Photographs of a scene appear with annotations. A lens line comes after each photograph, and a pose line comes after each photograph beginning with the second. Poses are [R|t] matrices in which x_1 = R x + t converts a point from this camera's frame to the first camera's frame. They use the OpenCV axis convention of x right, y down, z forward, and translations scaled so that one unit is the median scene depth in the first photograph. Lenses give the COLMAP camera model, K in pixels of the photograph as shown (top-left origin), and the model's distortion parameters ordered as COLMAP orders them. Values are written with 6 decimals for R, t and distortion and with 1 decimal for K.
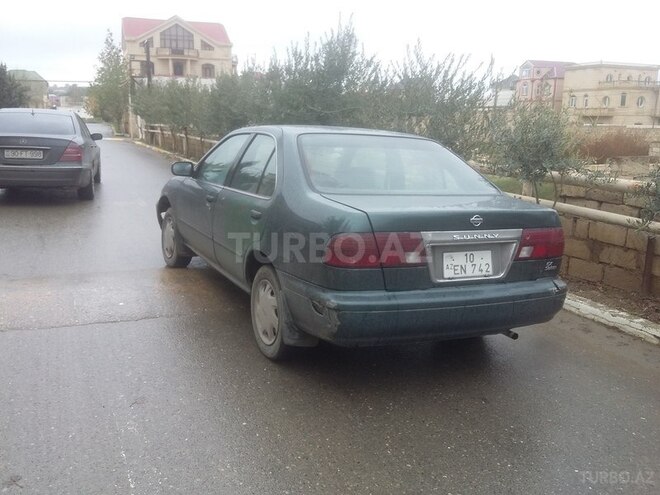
lens RADIAL K [[618.2, 0, 330.0], [0, 618.2, 247.5], [0, 0, 1]] dist [0.092802, -0.196003]
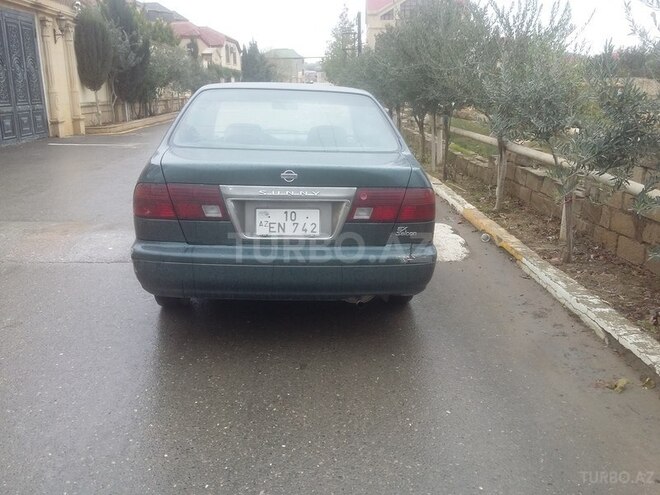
lens RADIAL K [[618.2, 0, 330.0], [0, 618.2, 247.5], [0, 0, 1]] dist [0.092802, -0.196003]
pose [[0.921922, 0.066092, -0.381696, 0.642993], [-0.048439, 0.997273, 0.055683, 0.009148], [0.384336, -0.032847, 0.922609, 0.152118]]
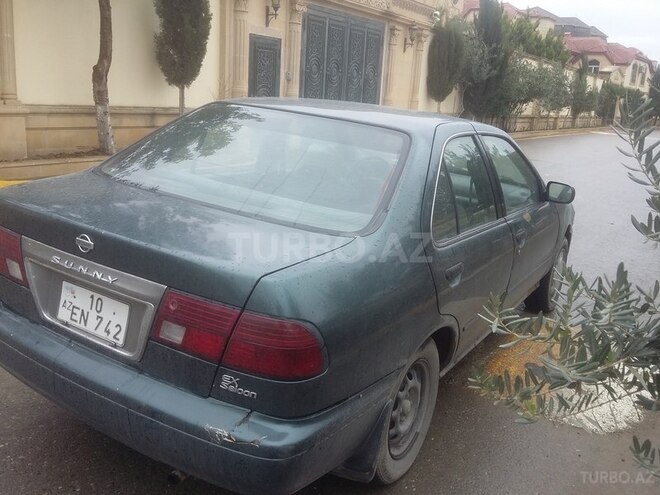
lens RADIAL K [[618.2, 0, 330.0], [0, 618.2, 247.5], [0, 0, 1]] dist [0.092802, -0.196003]
pose [[0.522432, 0.224850, -0.822501, 0.825811], [-0.229345, 0.966113, 0.118435, -0.158800], [0.821259, 0.126762, 0.556297, 0.842895]]
